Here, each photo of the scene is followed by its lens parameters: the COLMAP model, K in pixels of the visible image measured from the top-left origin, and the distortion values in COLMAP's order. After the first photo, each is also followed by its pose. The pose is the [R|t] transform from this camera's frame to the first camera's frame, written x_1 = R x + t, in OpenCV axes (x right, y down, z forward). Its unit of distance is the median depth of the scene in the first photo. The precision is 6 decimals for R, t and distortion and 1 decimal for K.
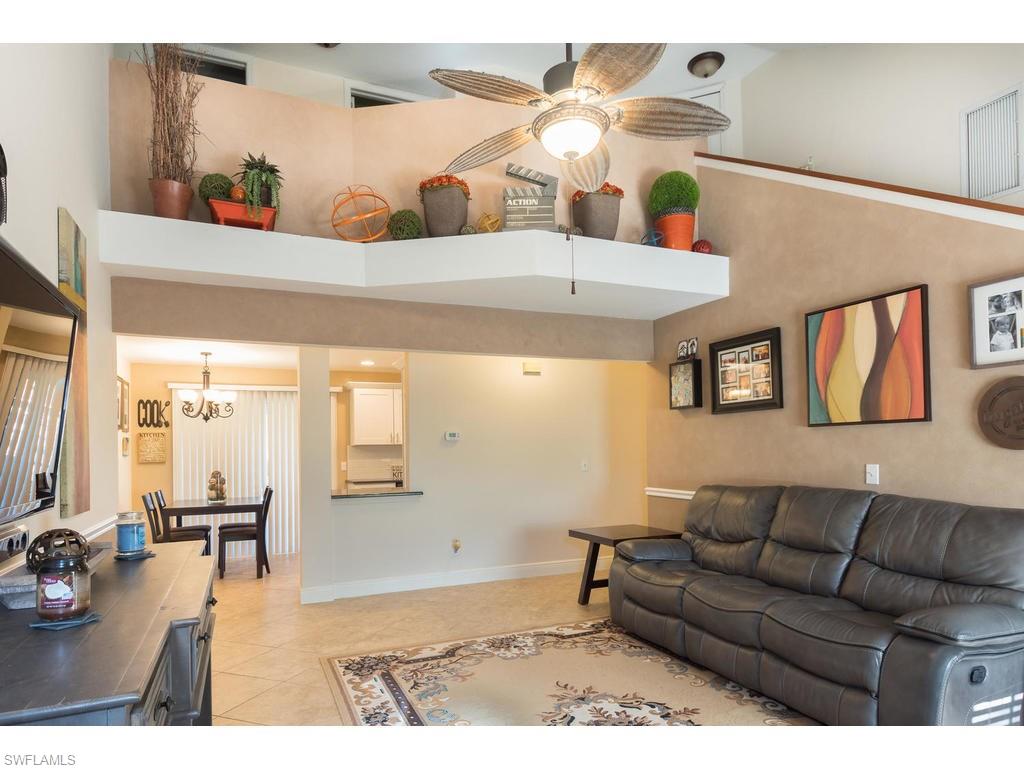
lens RADIAL K [[589.2, 0, 501.7], [0, 589.2, 435.0], [0, 0, 1]] dist [0.002441, 0.004788]
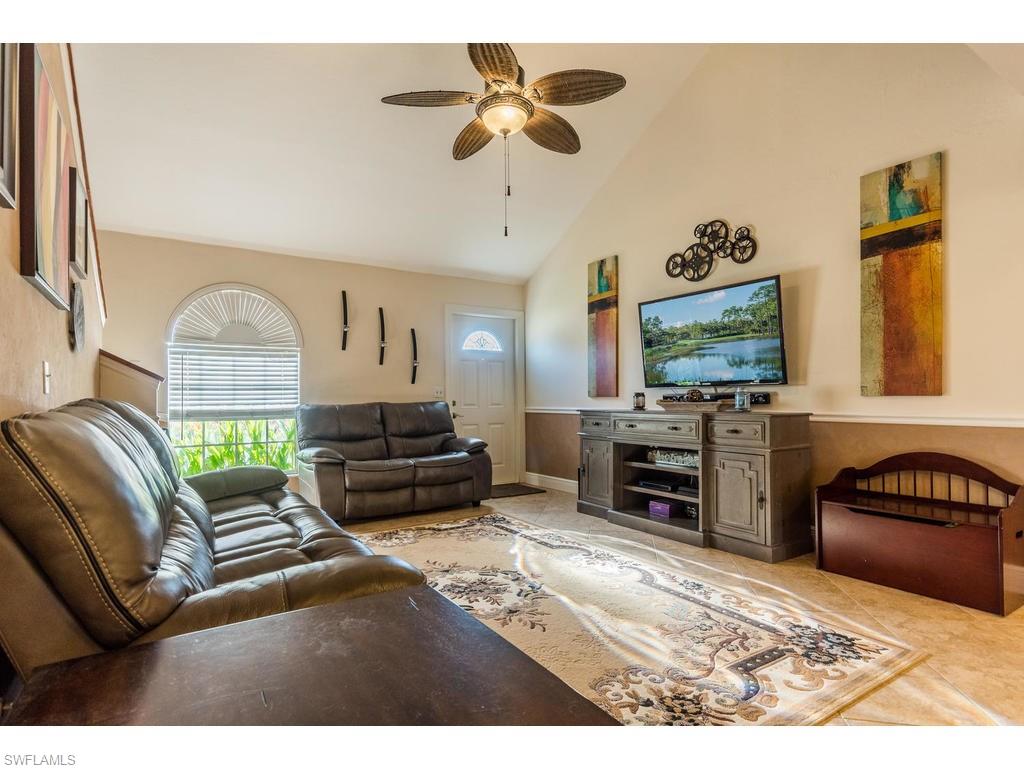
lens RADIAL K [[543.5, 0, 509.1], [0, 543.5, 391.6], [0, 0, 1]] dist [-0.011749, 0.000728]
pose [[-0.985820, 0.021062, -0.166477, 0.221753], [0.027575, 0.998938, -0.036908, 0.106556], [0.165523, -0.040975, -0.985354, 1.492703]]
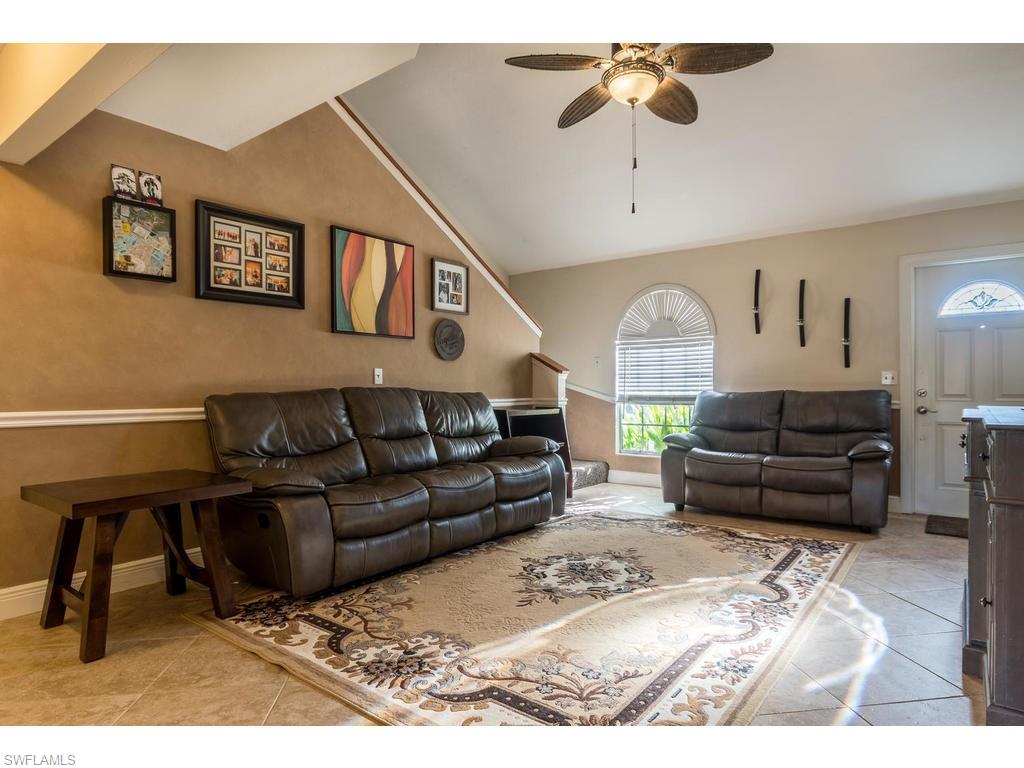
lens RADIAL K [[595.7, 0, 517.7], [0, 595.7, 387.1], [0, 0, 1]] dist [0.009285, 0.000889]
pose [[-0.487559, 0.015257, 0.872957, -0.575282], [-0.012448, 0.999624, -0.024424, 0.106335], [-0.873001, -0.022775, -0.487186, 1.237900]]
